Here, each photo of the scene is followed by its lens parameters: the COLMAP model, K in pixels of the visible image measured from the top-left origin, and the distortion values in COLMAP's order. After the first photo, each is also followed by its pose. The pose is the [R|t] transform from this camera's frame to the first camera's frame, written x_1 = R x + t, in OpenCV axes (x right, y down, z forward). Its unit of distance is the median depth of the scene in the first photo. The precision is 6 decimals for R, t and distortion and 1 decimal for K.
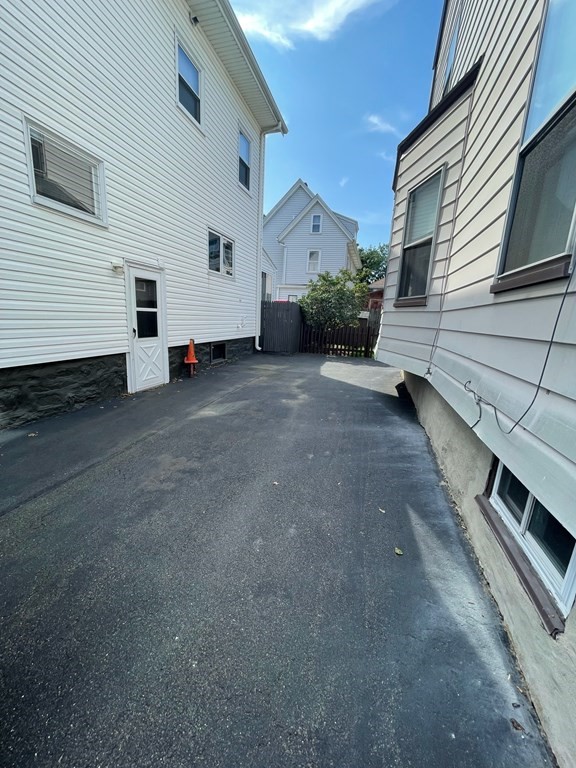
lens RADIAL K [[312.0, 0, 283.8], [0, 312.0, 381.2], [0, 0, 1]] dist [-0.001465, 0.001827]
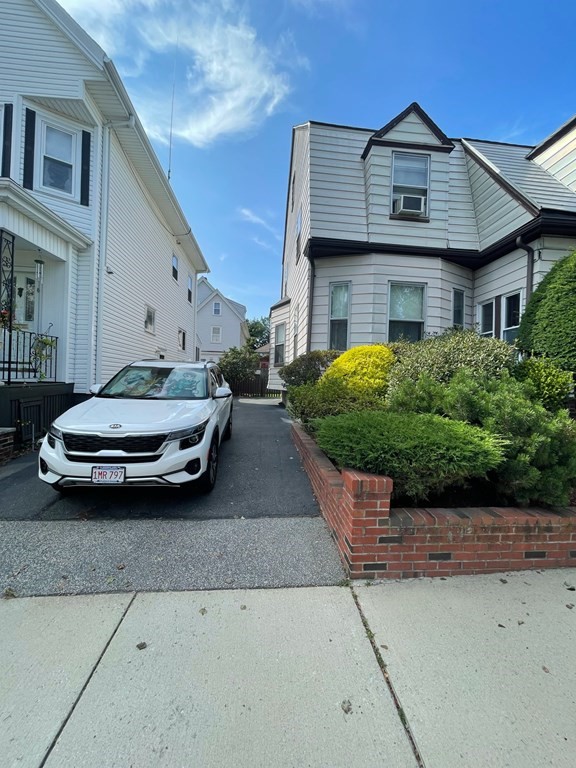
lens RADIAL K [[312.0, 0, 286.4], [0, 312.0, 382.1], [0, 0, 1]] dist [-0.001465, 0.001827]
pose [[0.936834, -0.035142, 0.348004, -0.471342], [0.101144, 0.979652, -0.173354, 0.362836], [-0.334830, 0.197603, 0.921326, -1.422023]]
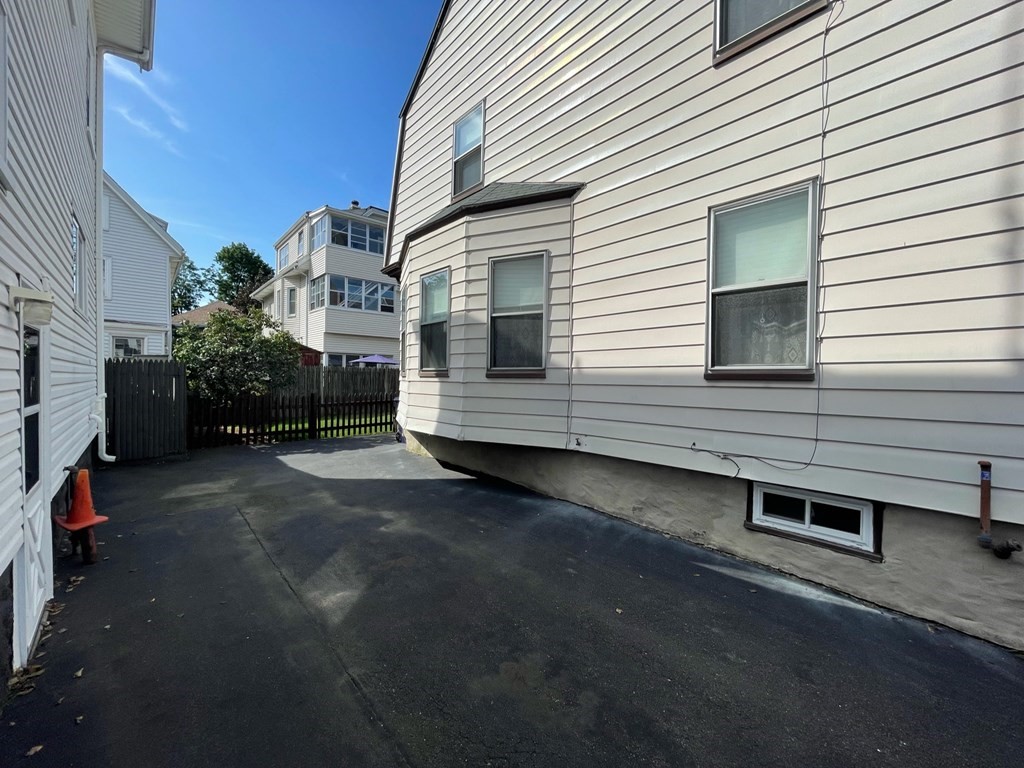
lens RADIAL K [[416.0, 0, 518.9], [0, 416.0, 386.0], [0, 0, 1]] dist [-0.001465, 0.001827]
pose [[0.531383, -0.060959, 0.844936, -0.653149], [0.191842, 0.980155, -0.049935, -0.151452], [-0.825124, 0.188629, 0.532532, 0.332656]]
